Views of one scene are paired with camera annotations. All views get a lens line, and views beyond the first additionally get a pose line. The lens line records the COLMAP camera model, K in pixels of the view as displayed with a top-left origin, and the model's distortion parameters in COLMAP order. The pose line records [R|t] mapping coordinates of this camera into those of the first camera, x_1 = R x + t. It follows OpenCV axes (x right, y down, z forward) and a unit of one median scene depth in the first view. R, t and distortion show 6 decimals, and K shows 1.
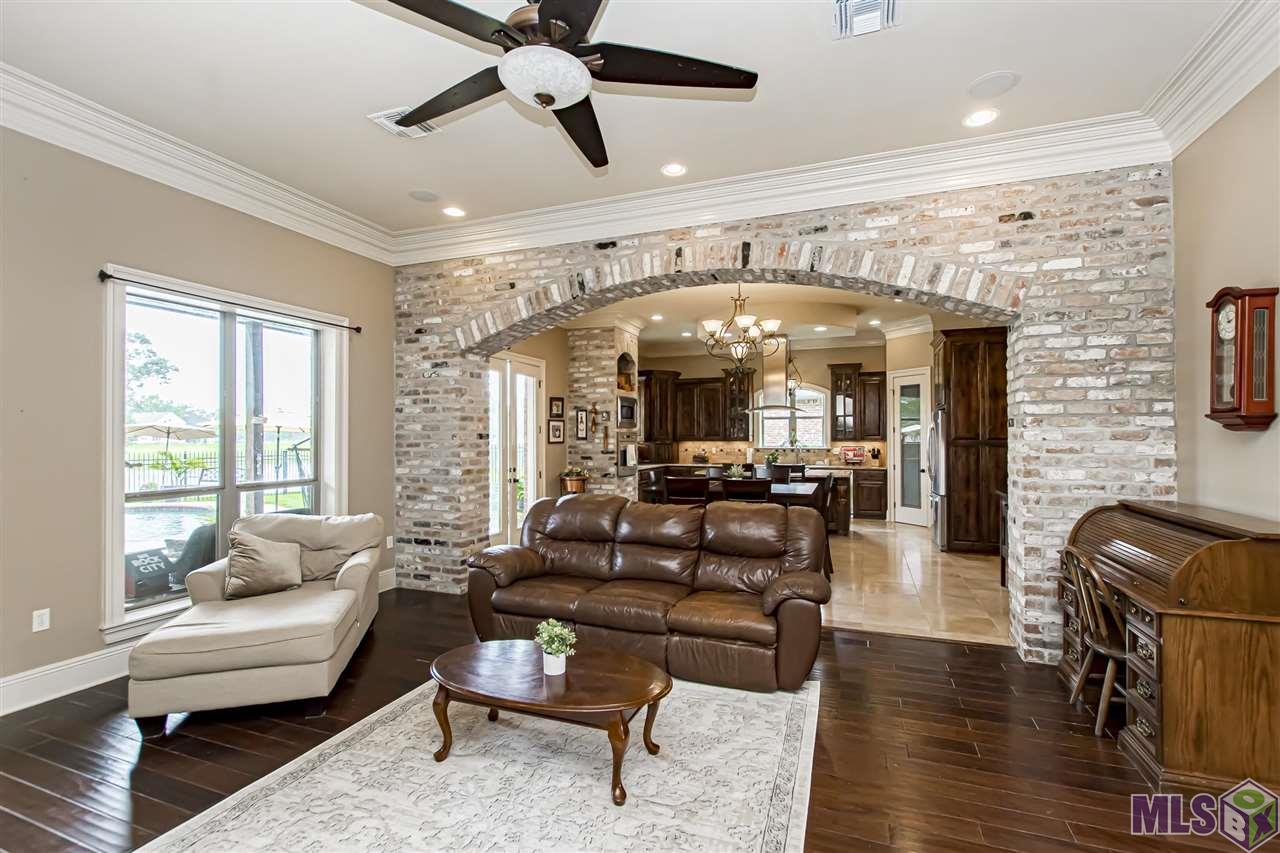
lens RADIAL K [[582.1, 0, 642.5], [0, 582.1, 440.2], [0, 0, 1]] dist [0.002486, 0.000207]
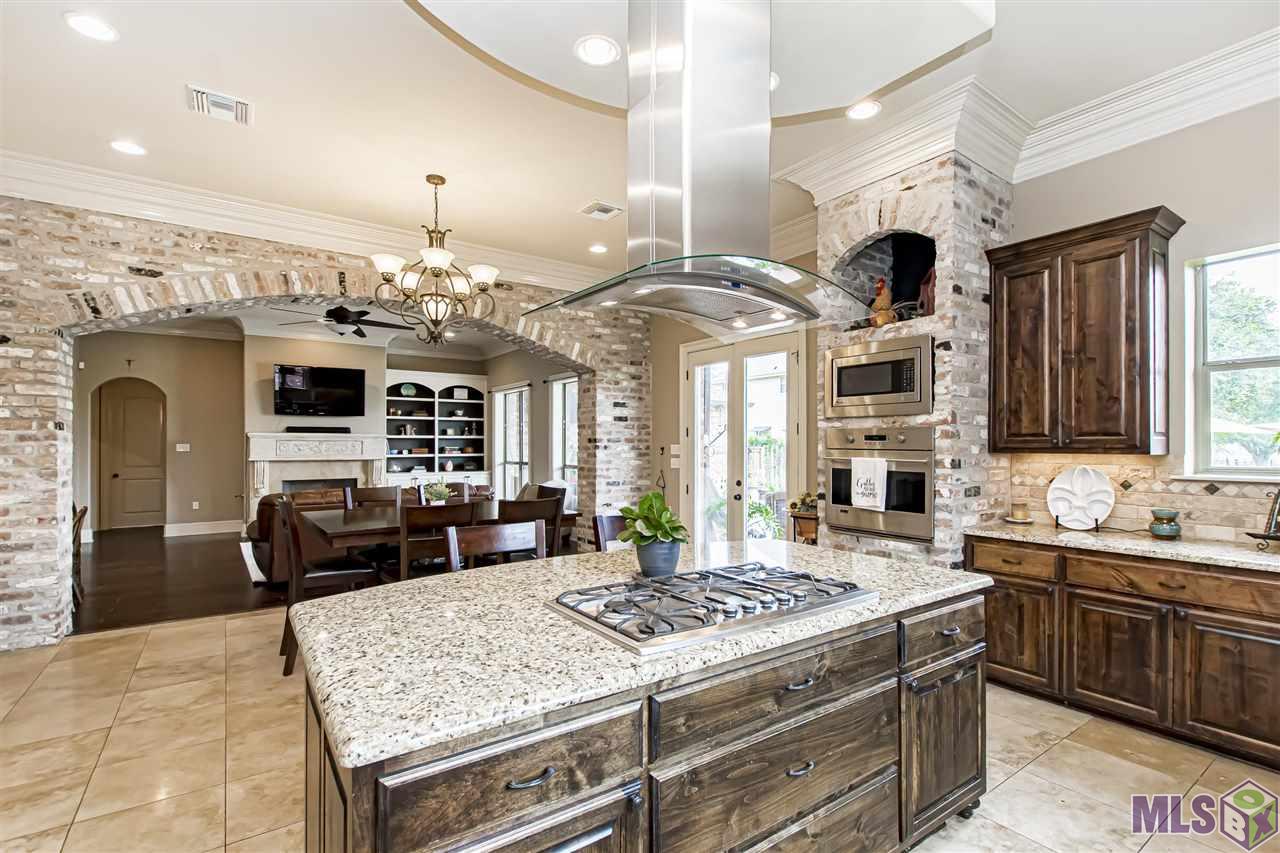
lens RADIAL K [[582.1, 0, 642.5], [0, 582.1, 440.2], [0, 0, 1]] dist [0.002486, 0.000207]
pose [[-0.547785, -0.005249, -0.836603, 0.401834], [-0.008636, 0.999963, -0.000619, -0.003990], [0.836574, 0.006886, -0.547810, 0.968997]]
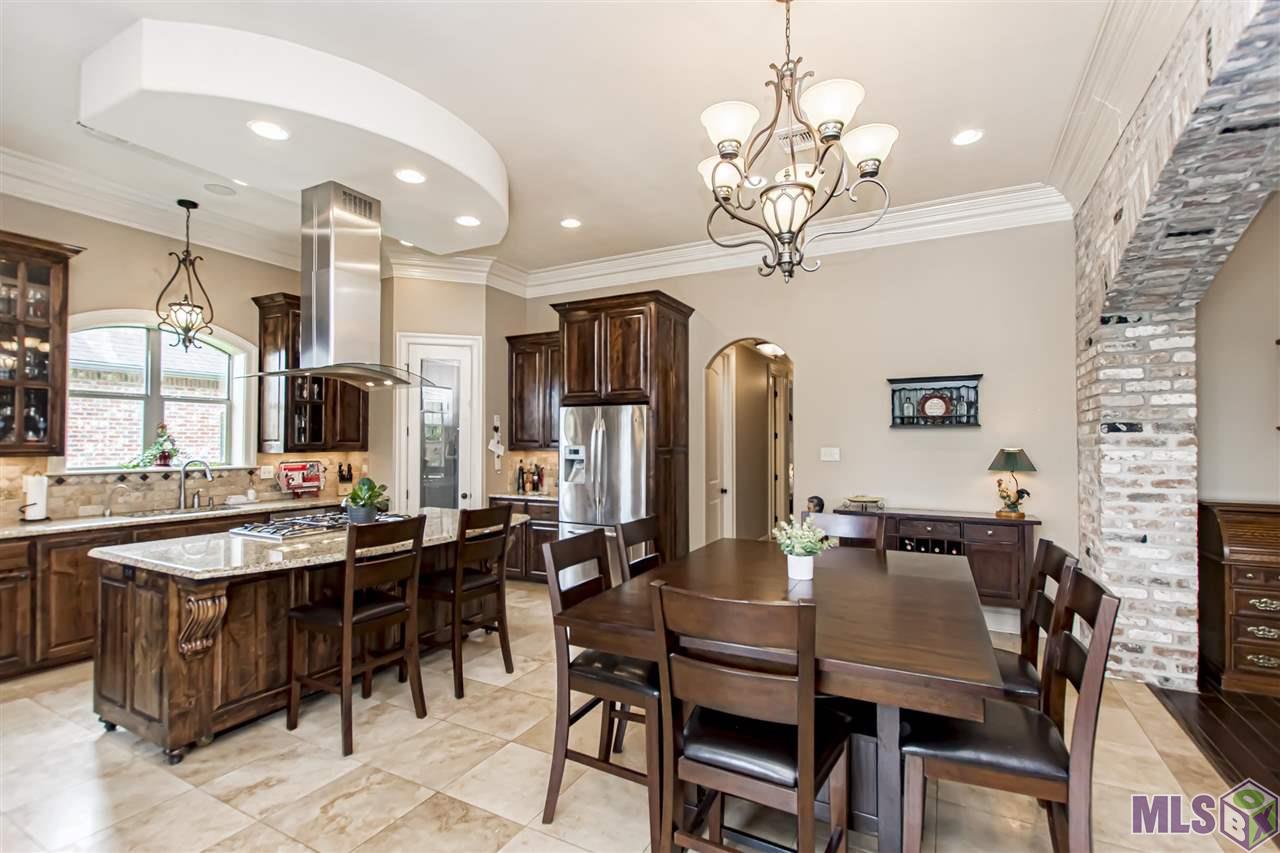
lens RADIAL K [[582.1, 0, 642.5], [0, 582.1, 440.2], [0, 0, 1]] dist [0.002486, 0.000207]
pose [[0.109818, 0.002603, 0.993948, -0.154053], [0.007790, 0.999964, -0.003480, -0.005433], [-0.993921, 0.008125, 0.109793, 0.767545]]
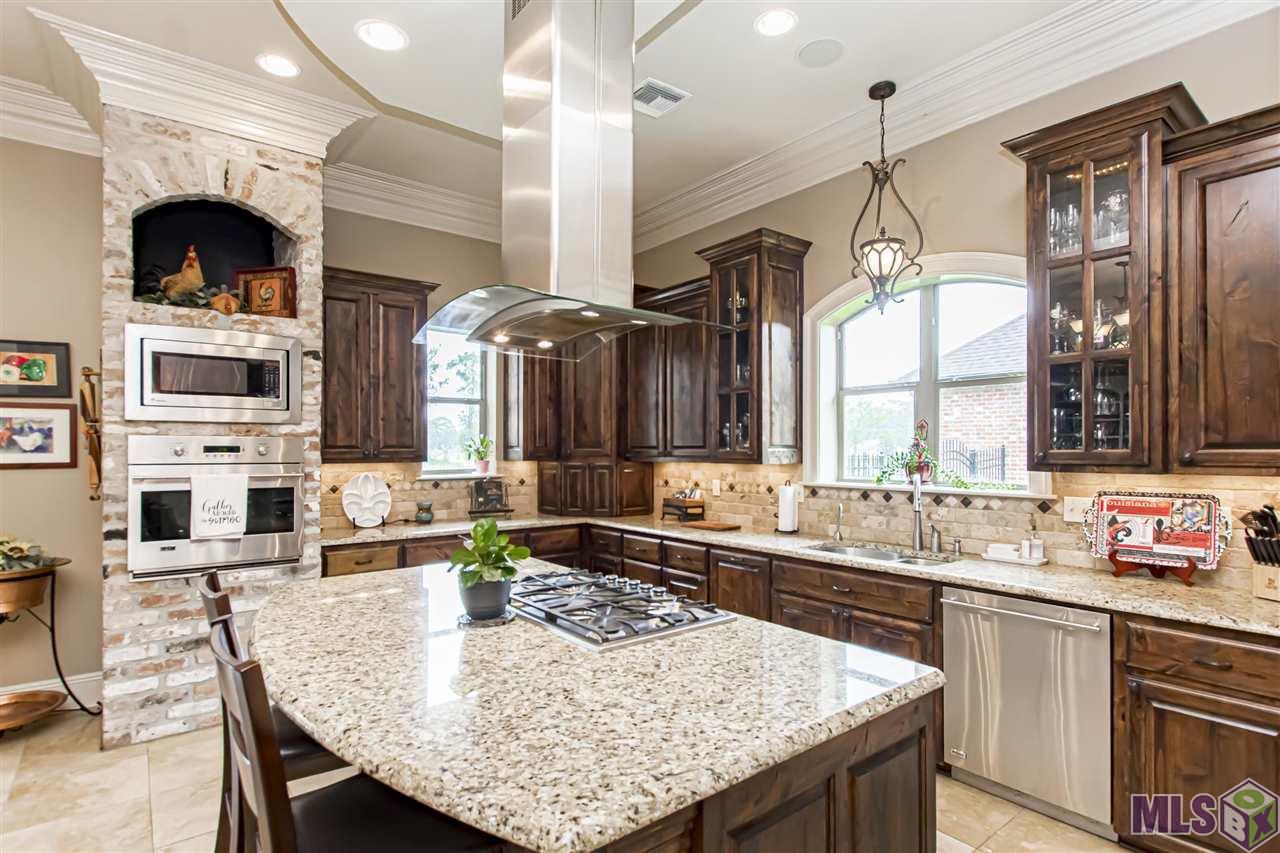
lens RADIAL K [[644.8, 0, 640.8], [0, 644.8, 447.4], [0, 0, 1]] dist [0.001980, 0.000095]
pose [[0.864028, -0.000279, -0.503443, 0.380968], [-0.005117, 0.999943, -0.009337, -0.005110], [0.503417, 0.010643, 0.863978, 0.822531]]
